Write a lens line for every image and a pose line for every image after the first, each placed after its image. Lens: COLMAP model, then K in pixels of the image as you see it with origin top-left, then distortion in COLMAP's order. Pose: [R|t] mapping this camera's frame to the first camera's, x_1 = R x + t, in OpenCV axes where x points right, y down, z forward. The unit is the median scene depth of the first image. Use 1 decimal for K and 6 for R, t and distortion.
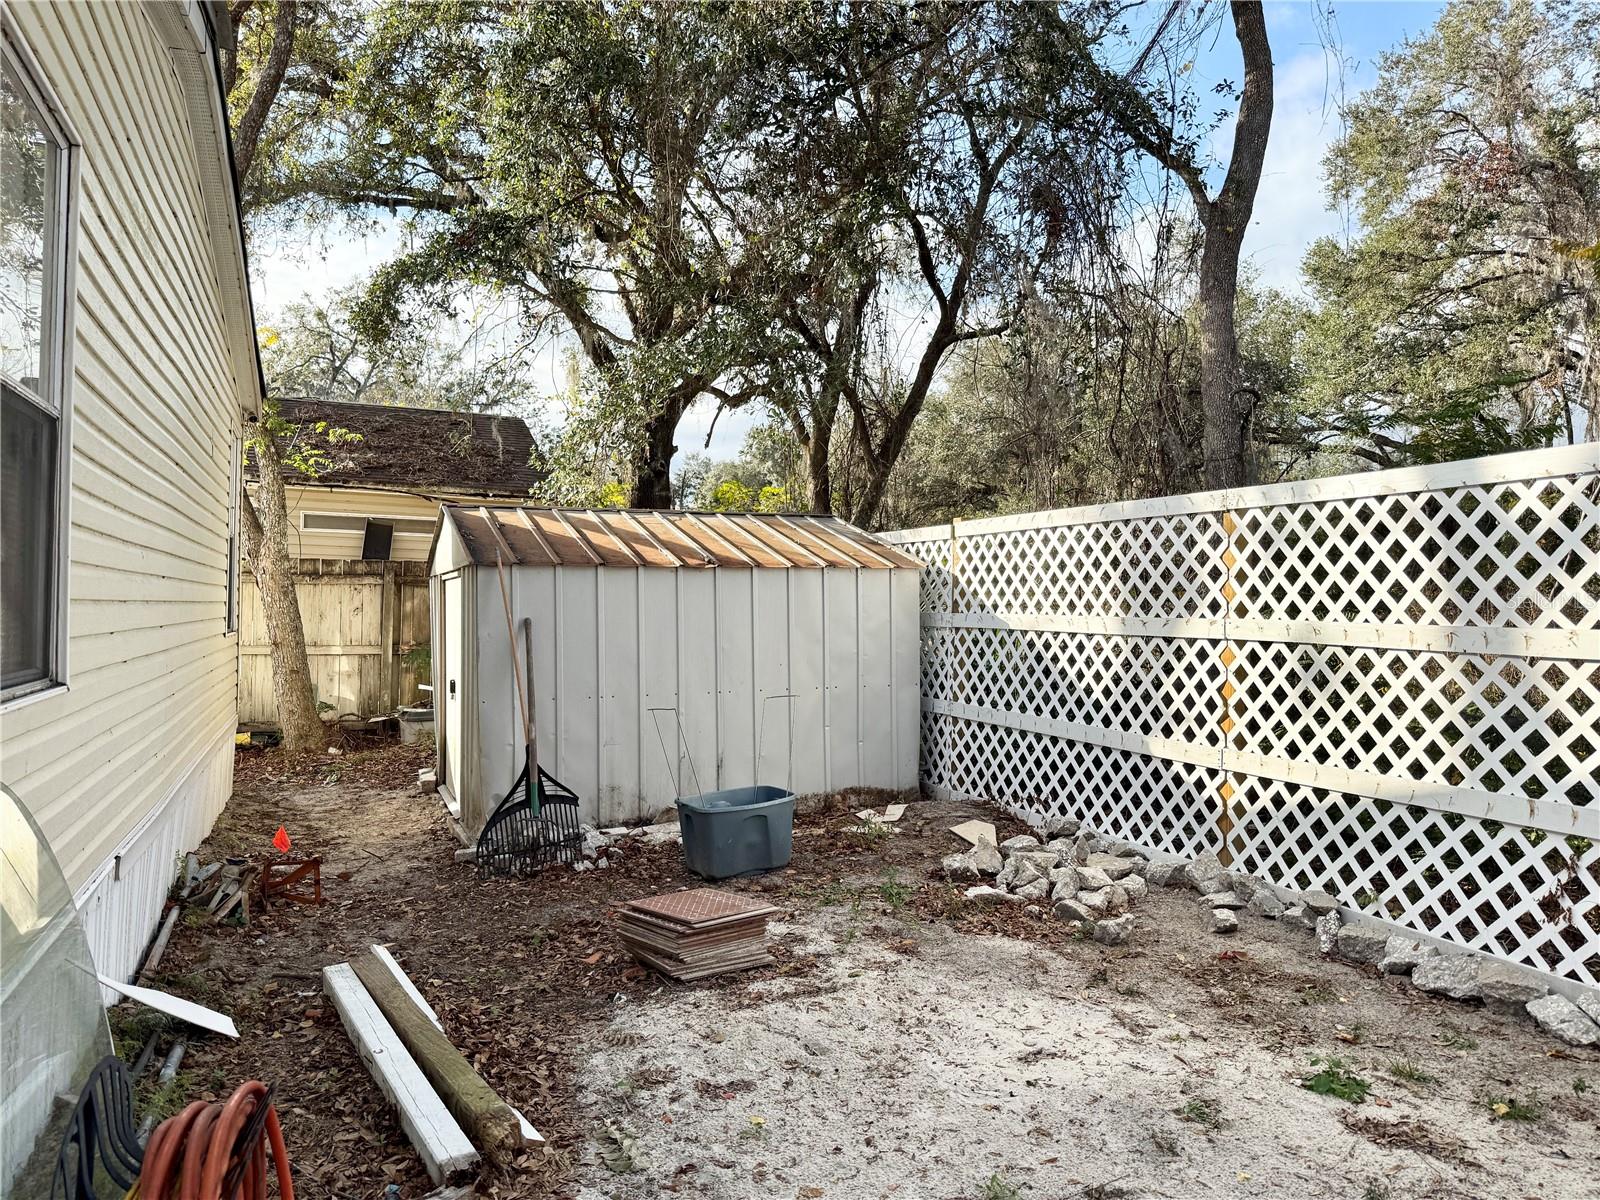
lens RADIAL K [[1131.1, 0, 800.0], [0, 1131.1, 600.0], [0, 0, 1]] dist [0.103708, -0.144431]
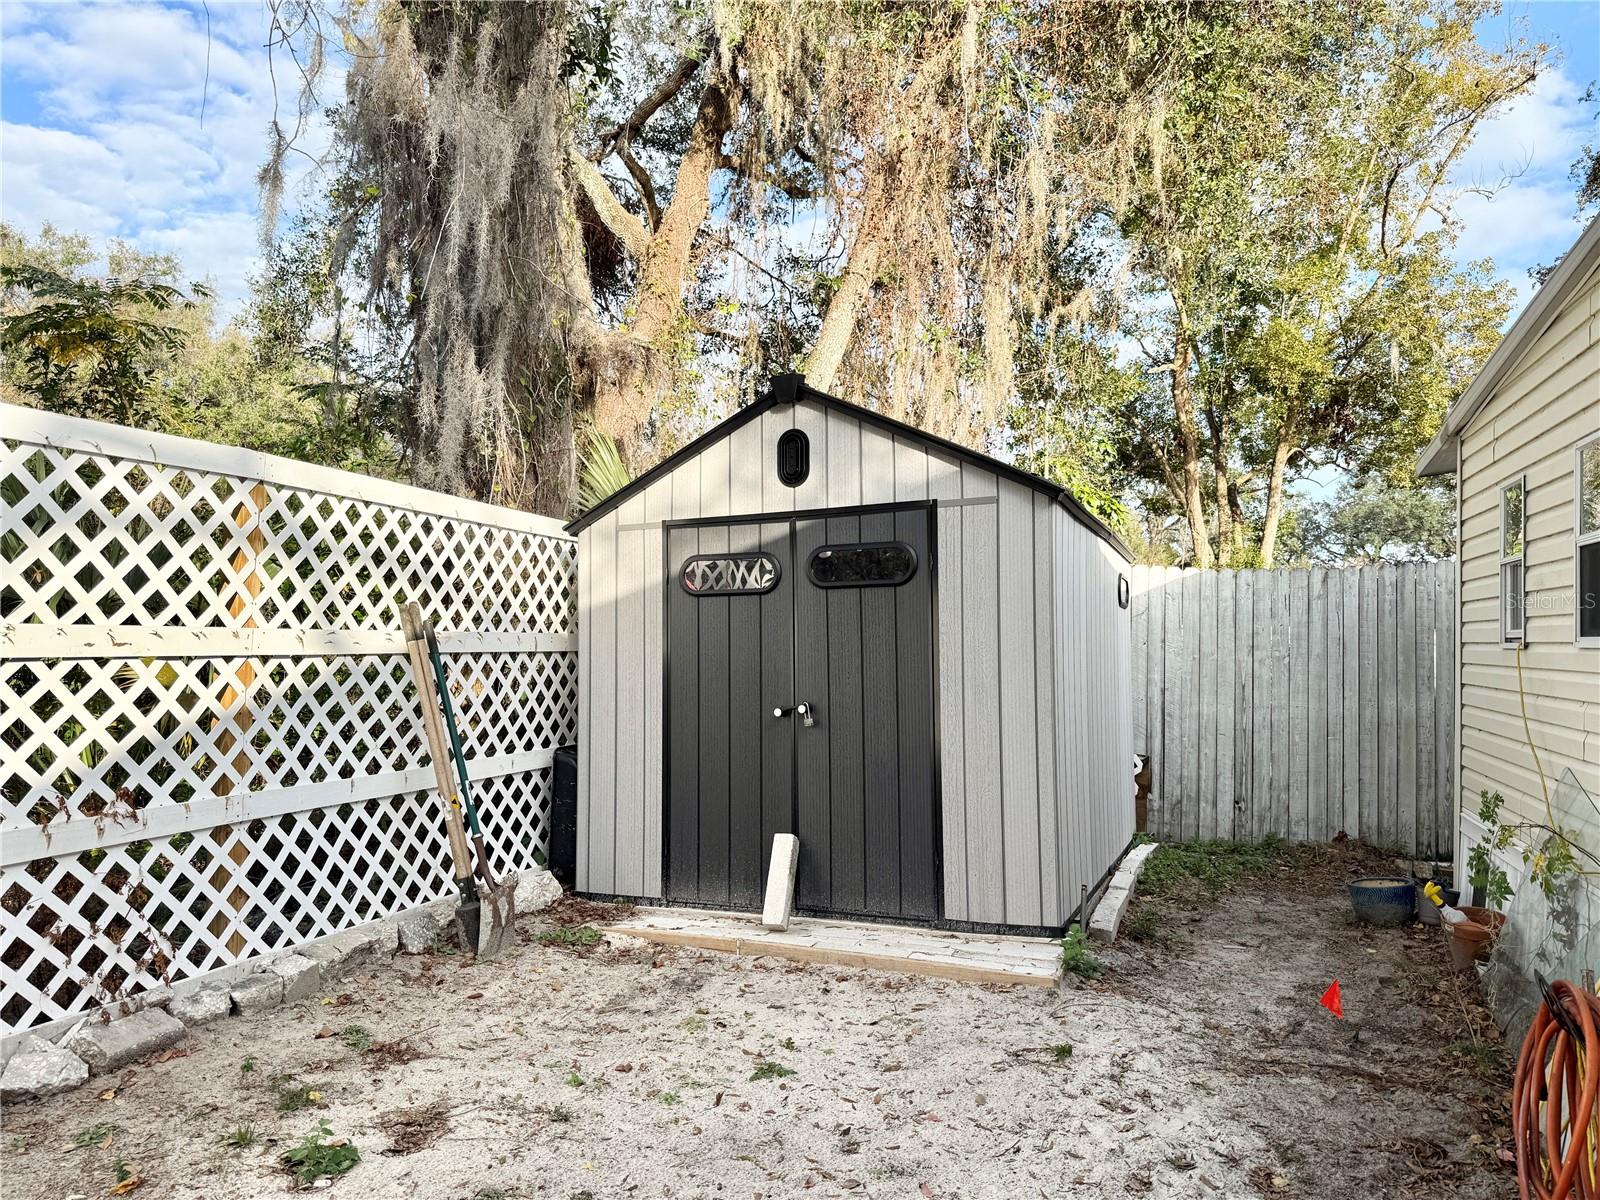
lens RADIAL K [[1131.1, 0, 800.0], [0, 1131.1, 600.0], [0, 0, 1]] dist [0.103708, -0.144431]
pose [[-0.750758, -0.015195, 0.660402, -0.359374], [-0.043755, 0.998684, -0.026763, 0.006318], [-0.659127, -0.048988, -0.750435, 1.381588]]
